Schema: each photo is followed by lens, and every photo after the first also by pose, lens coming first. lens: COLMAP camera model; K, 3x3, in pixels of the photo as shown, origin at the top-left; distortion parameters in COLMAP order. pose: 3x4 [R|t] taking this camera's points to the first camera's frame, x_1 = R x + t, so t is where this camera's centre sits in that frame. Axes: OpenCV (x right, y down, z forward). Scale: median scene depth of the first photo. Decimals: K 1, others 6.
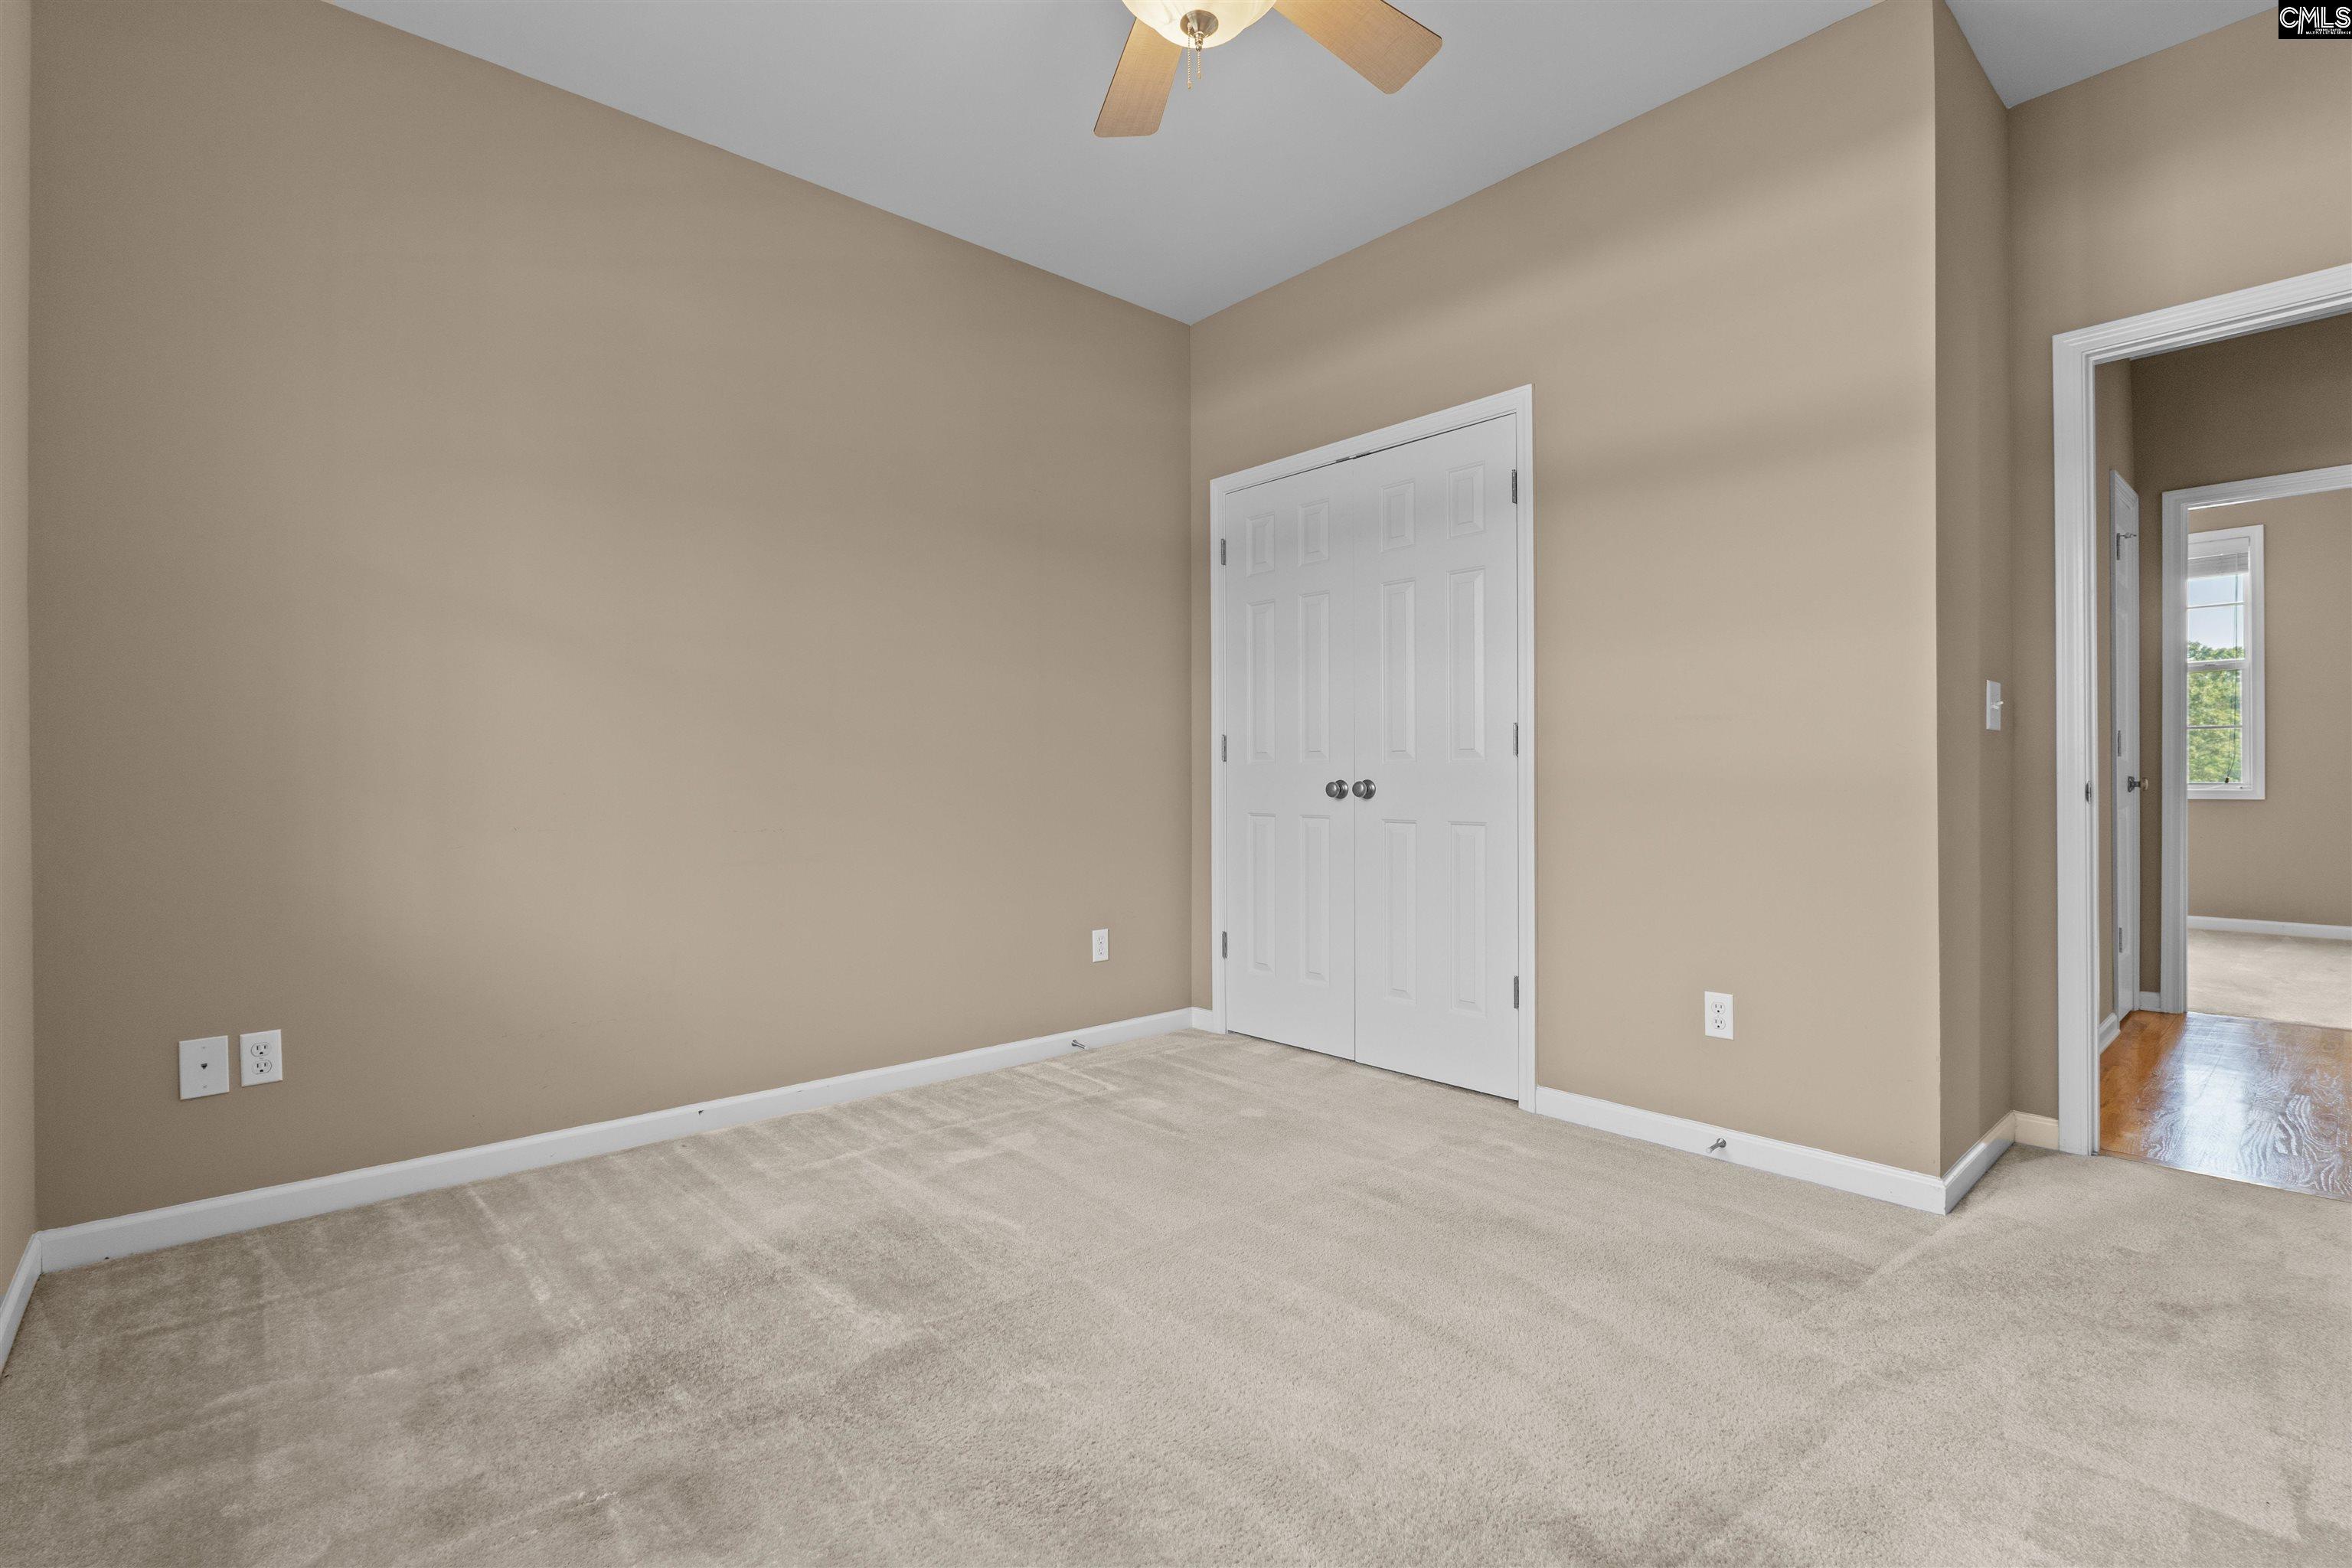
lens RADIAL K [[1072.5, 0, 1163.6], [0, 1072.5, 771.0], [0, 0, 1]] dist [-0.010707, 0.001275]
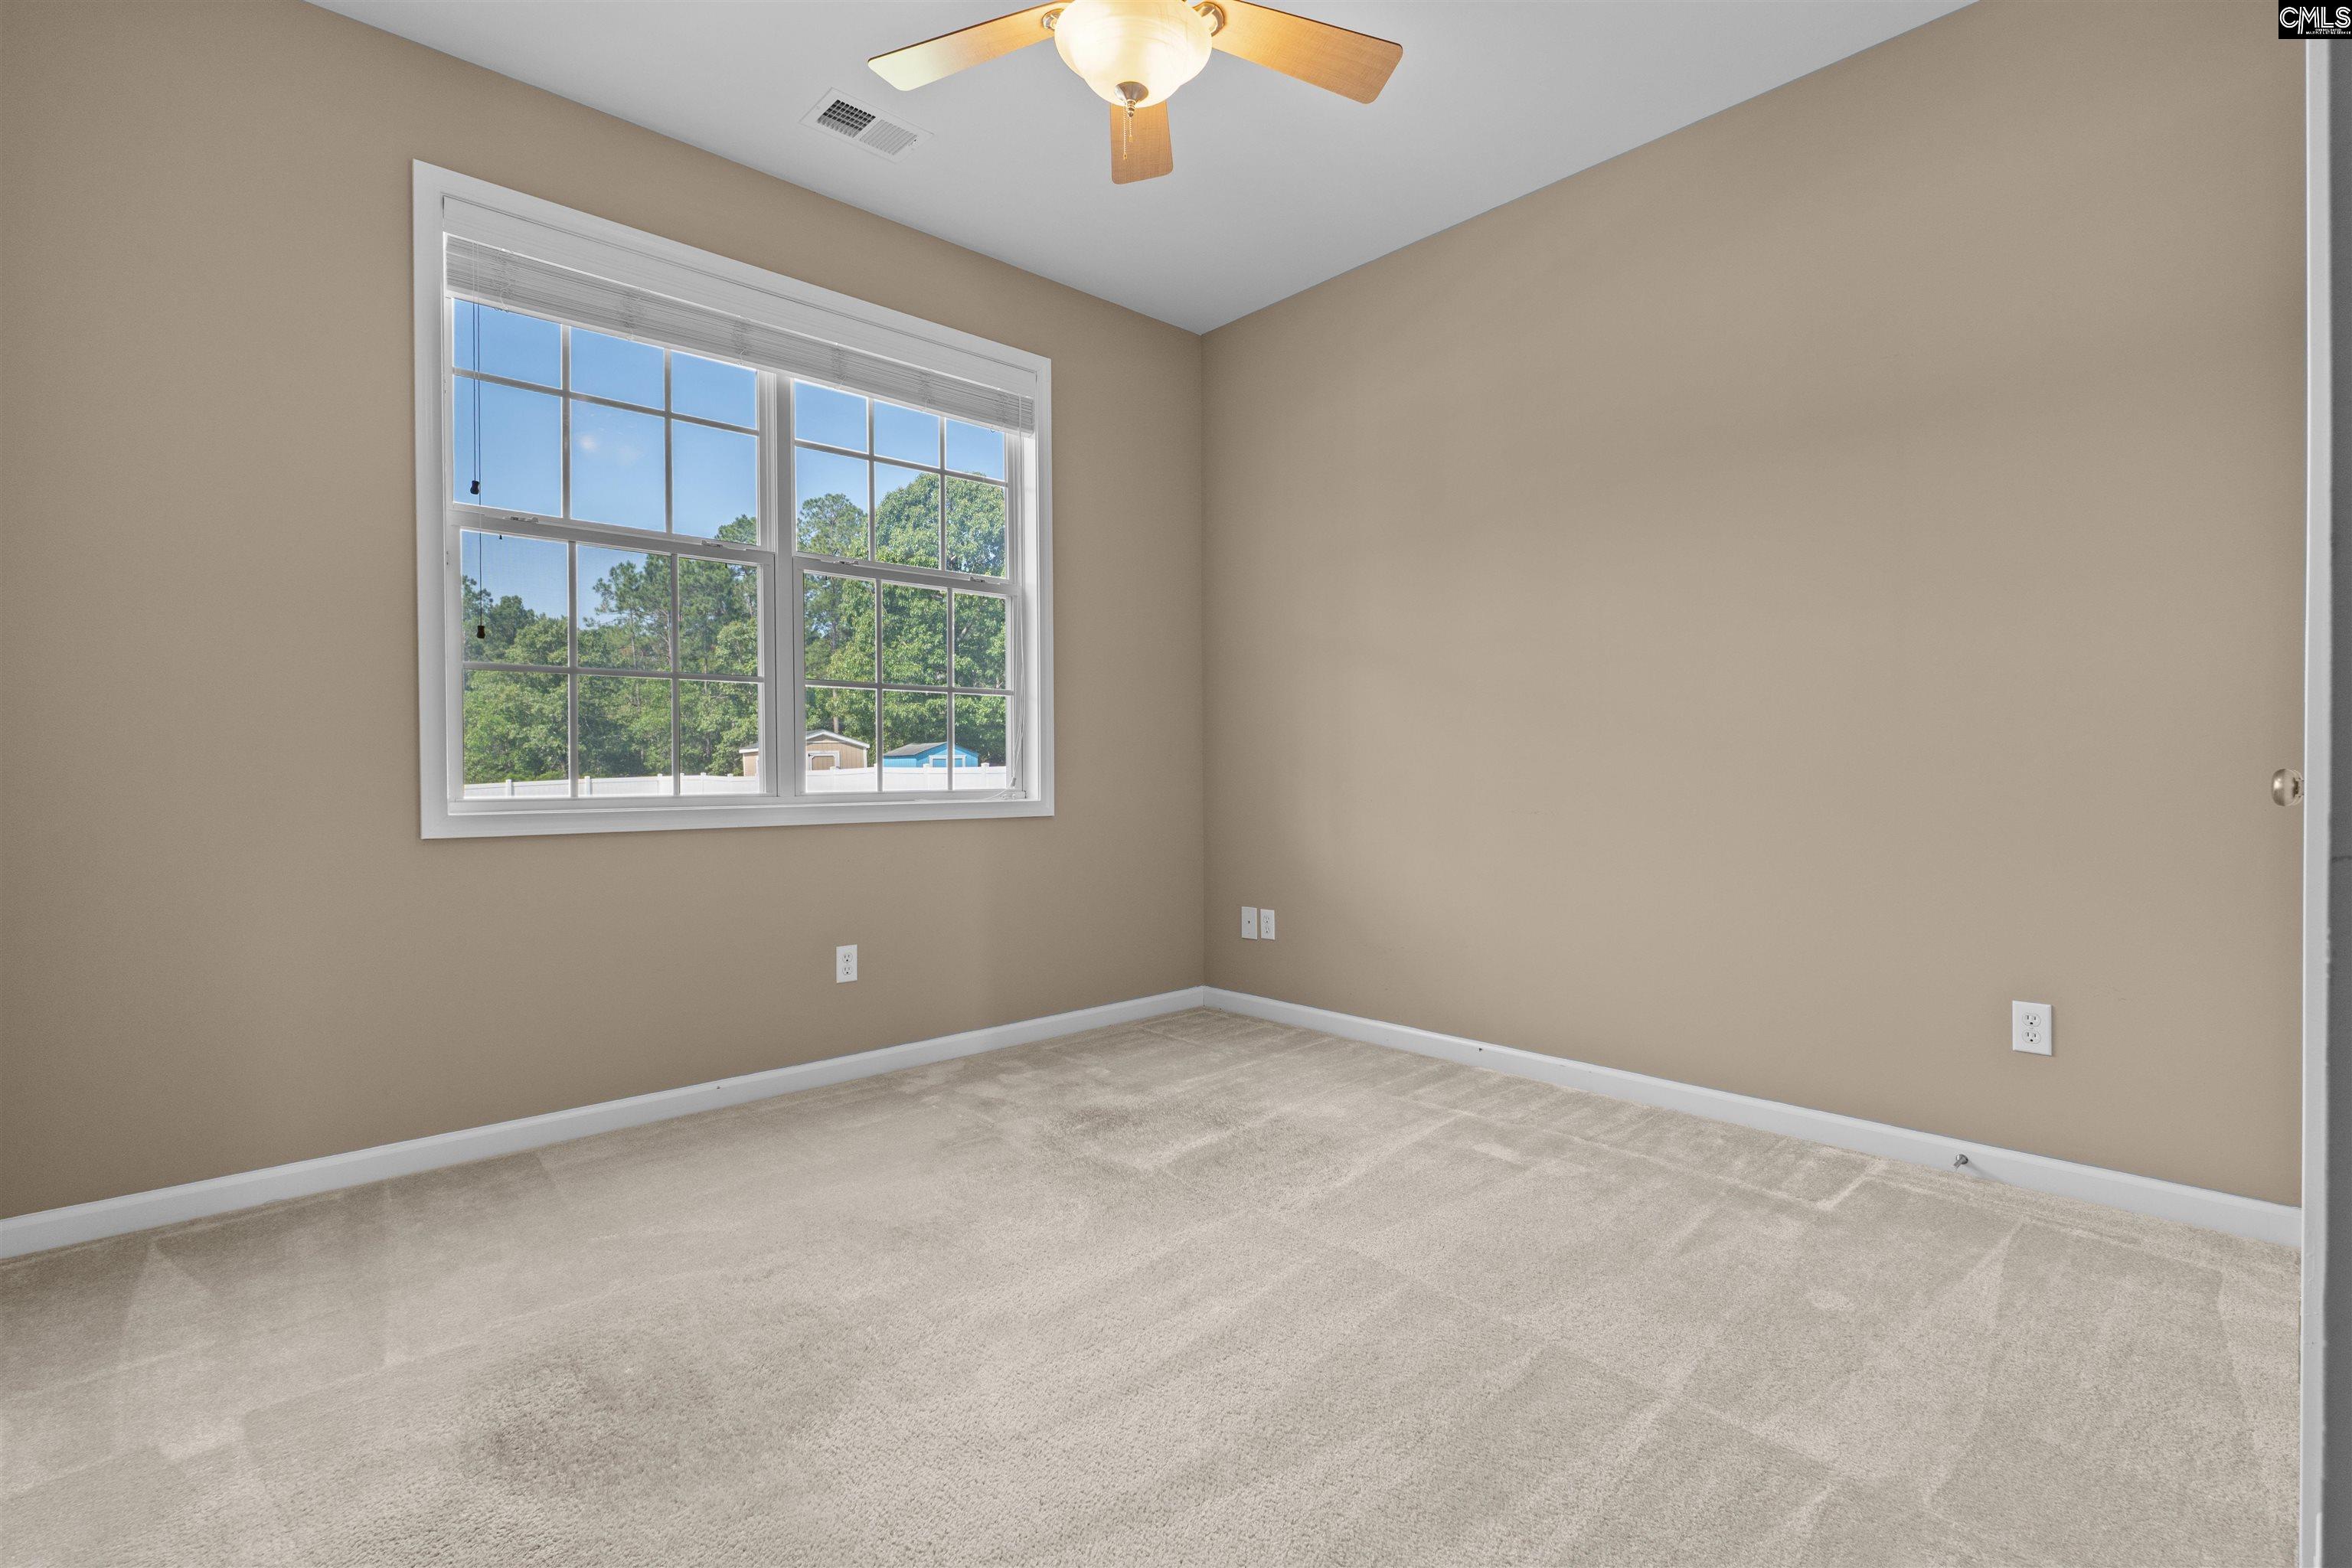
lens RADIAL K [[1072.5, 0, 1171.5], [0, 1072.5, 790.2], [0, 0, 1]] dist [-0.010707, 0.001275]
pose [[0.025886, 0.027015, -0.999300, 0.891973], [0.014416, 0.999521, 0.027395, -0.003452], [0.999561, -0.015115, 0.025485, 0.779942]]
